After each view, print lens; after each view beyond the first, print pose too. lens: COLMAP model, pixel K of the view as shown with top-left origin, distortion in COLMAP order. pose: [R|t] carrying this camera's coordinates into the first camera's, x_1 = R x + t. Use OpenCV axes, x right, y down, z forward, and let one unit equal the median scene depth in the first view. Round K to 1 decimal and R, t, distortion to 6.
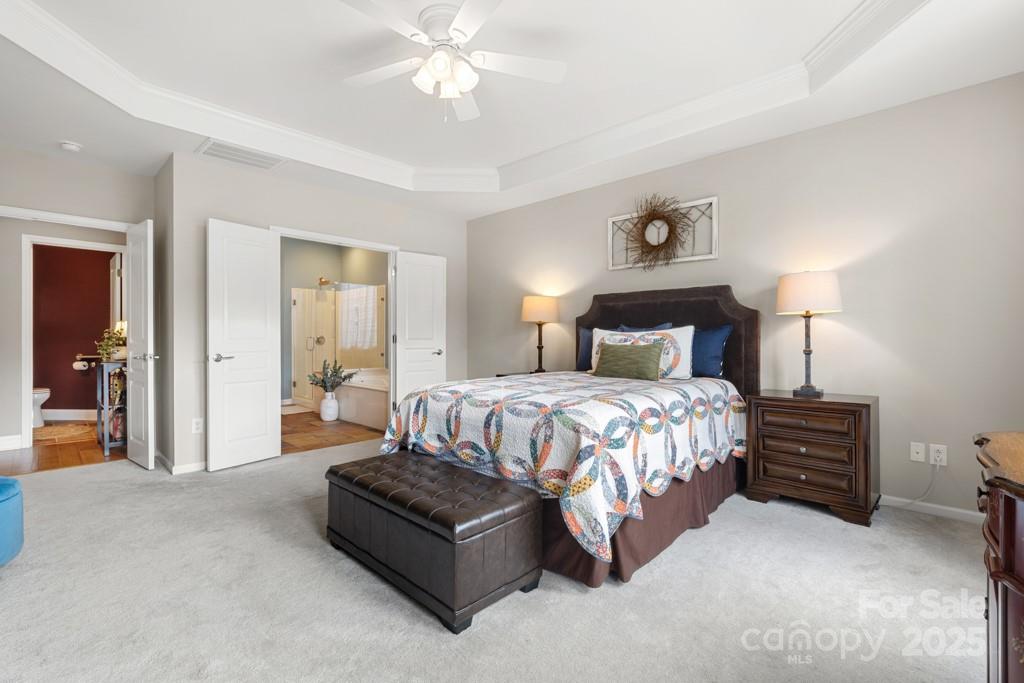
lens RADIAL K [[469.8, 0, 508.2], [0, 469.8, 329.1], [0, 0, 1]] dist [0.003648, 0.000285]
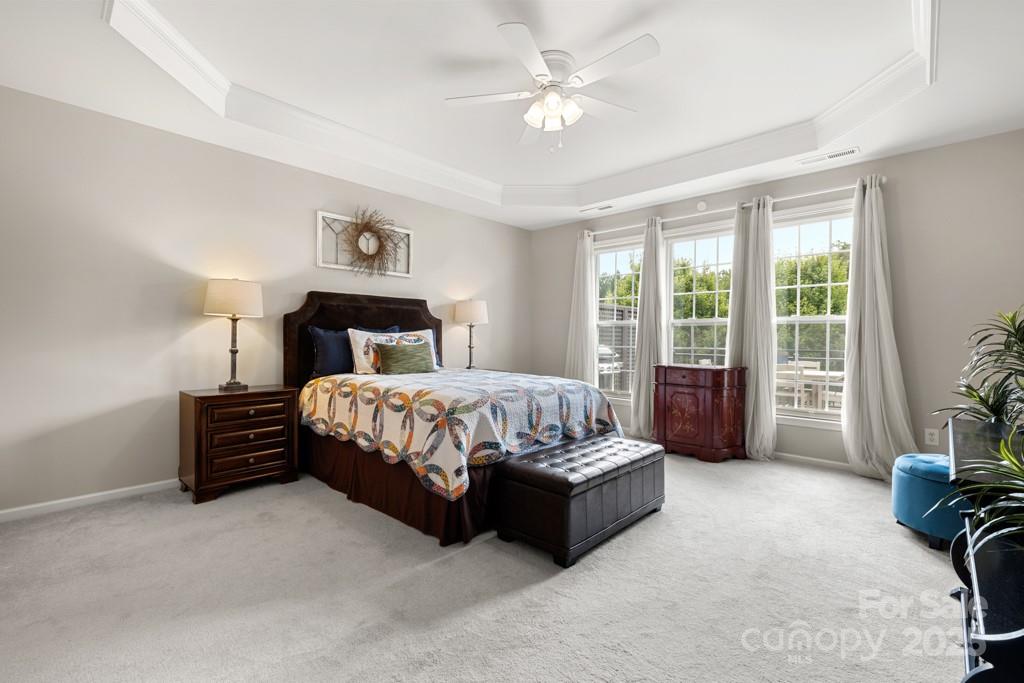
lens RADIAL K [[436.8, 0, 512.0], [0, 436.8, 341.5], [0, 0, 1]] dist [-0.046064, -0.000030]
pose [[-0.000476, -0.010502, 0.999945, -0.795172], [-0.015026, 0.999832, 0.010494, 0.011144], [-0.999887, -0.015020, -0.000633, 0.734622]]
